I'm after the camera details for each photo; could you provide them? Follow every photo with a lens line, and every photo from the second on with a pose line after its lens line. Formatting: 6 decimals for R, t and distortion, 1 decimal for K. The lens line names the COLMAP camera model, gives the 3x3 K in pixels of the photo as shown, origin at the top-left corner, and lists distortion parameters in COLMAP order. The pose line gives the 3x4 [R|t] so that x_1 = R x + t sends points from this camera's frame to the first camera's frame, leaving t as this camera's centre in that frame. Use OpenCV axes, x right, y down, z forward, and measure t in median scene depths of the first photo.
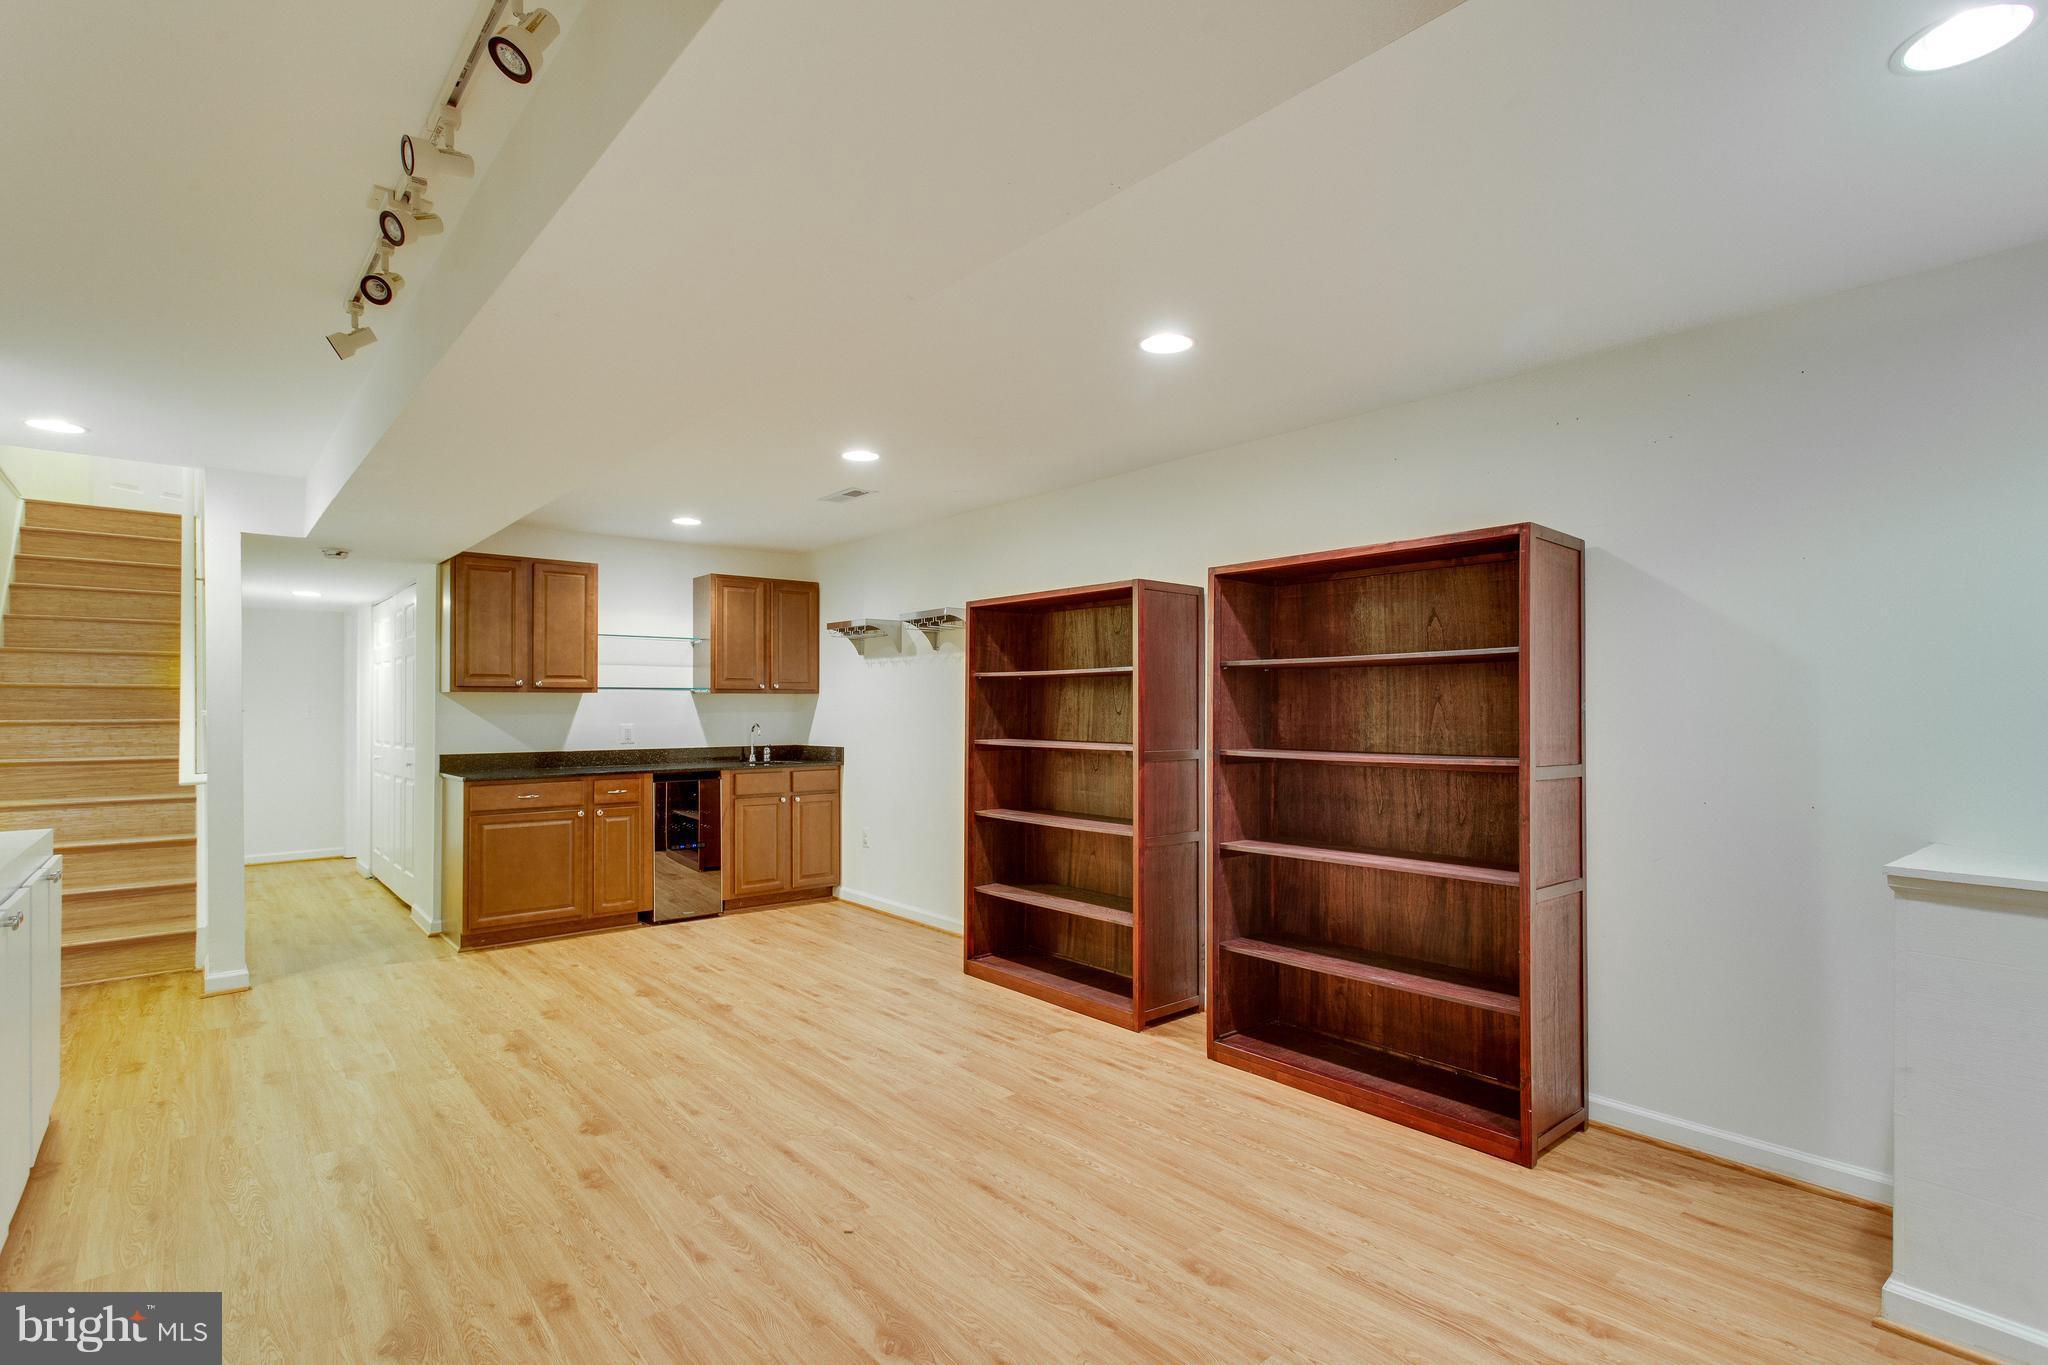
lens RADIAL K [[986.3, 0, 1024.1], [0, 986.3, 697.6], [0, 0, 1]] dist [0.004883, -0.000246]
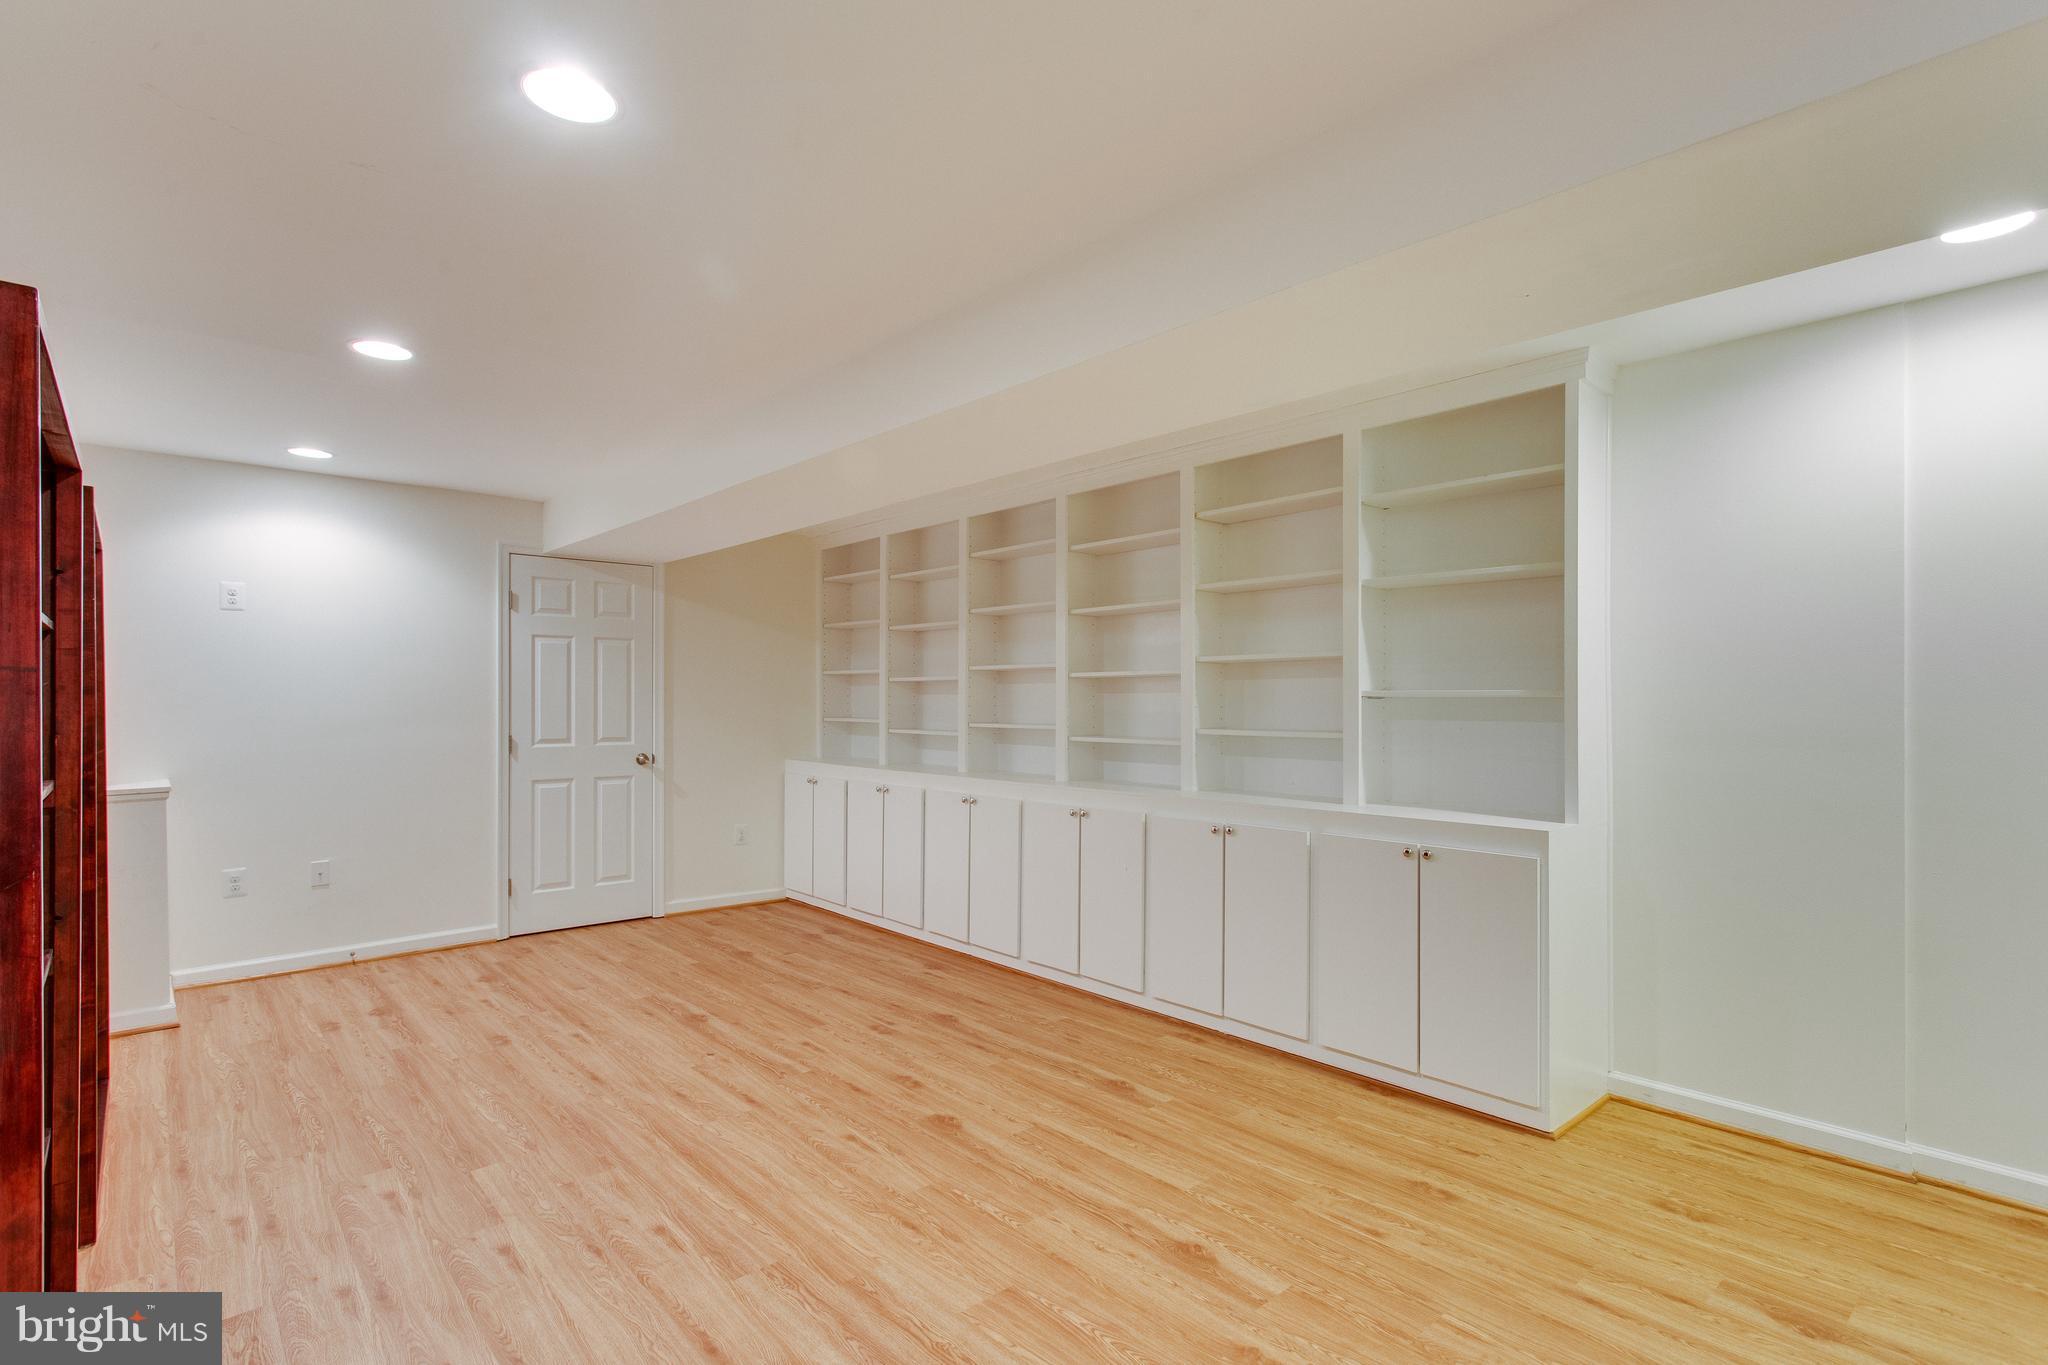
lens RADIAL K [[986.3, 0, 1024.7], [0, 986.3, 695.0], [0, 0, 1]] dist [0.004883, -0.000246]
pose [[-0.999614, 0.002314, -0.027700, -0.512556], [0.002835, 0.999820, -0.018786, 0.023711], [0.027651, -0.018857, -0.999440, 2.106473]]
